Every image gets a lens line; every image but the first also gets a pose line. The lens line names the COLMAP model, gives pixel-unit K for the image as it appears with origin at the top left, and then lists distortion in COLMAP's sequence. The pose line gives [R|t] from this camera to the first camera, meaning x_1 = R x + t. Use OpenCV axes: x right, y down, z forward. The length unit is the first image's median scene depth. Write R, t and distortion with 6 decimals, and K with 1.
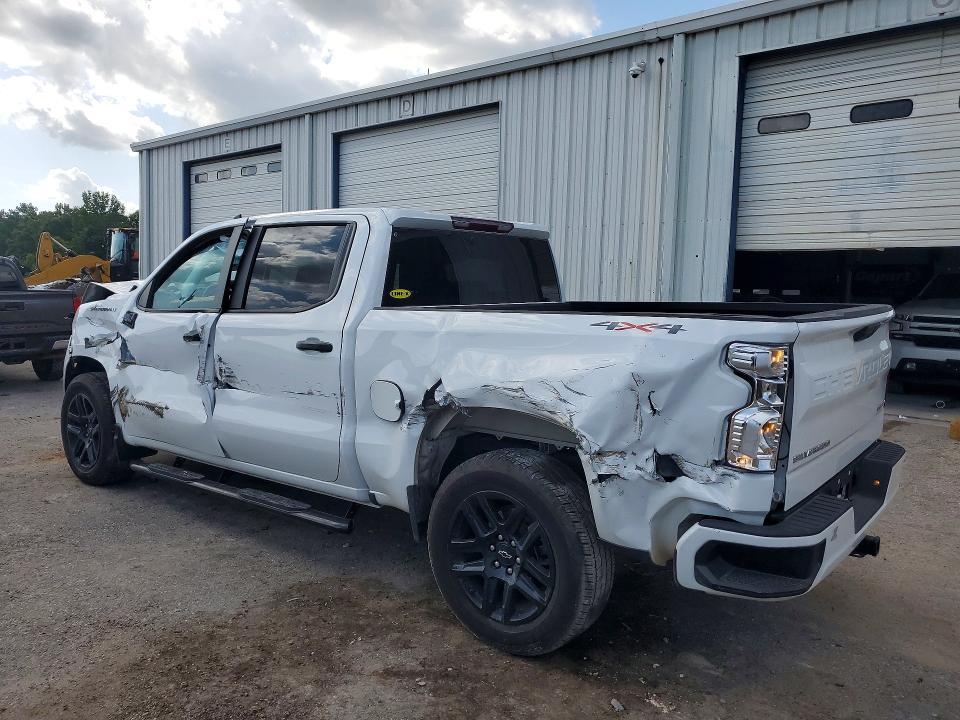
lens RADIAL K [[754.2, 0, 464.1], [0, 754.2, 355.1], [0, 0, 1]] dist [0.001579, 0.010450]
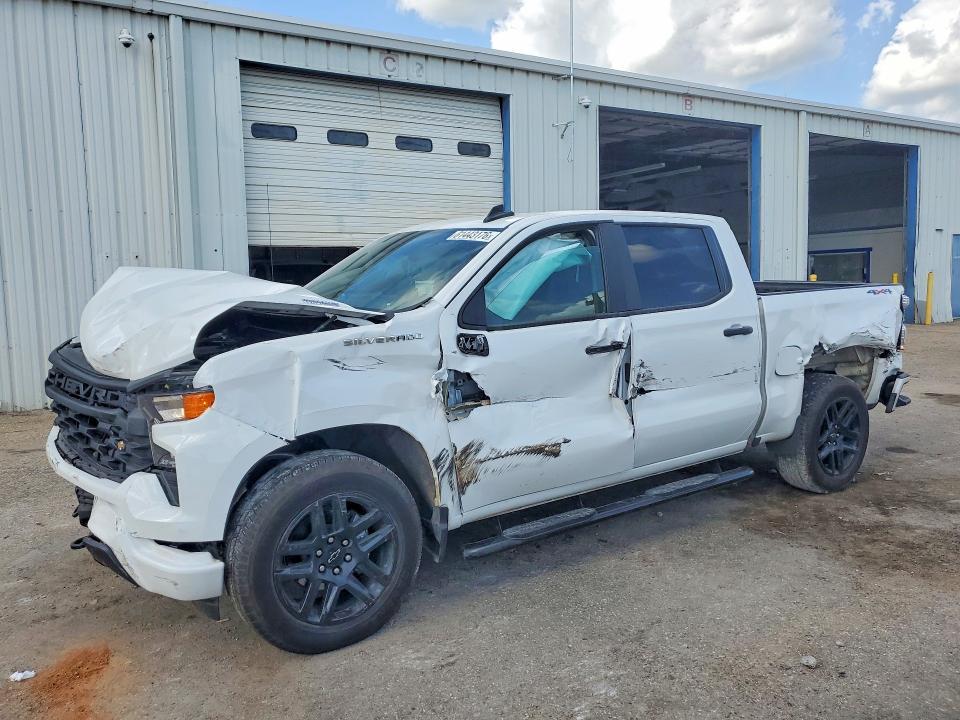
lens RADIAL K [[754.2, 0, 463.3], [0, 754.2, 351.1], [0, 0, 1]] dist [0.001579, 0.010450]
pose [[0.284433, -0.119937, 0.951164, -1.324403], [0.113819, 0.989351, 0.090716, -0.125118], [-0.951916, 0.082458, 0.295055, 0.964521]]
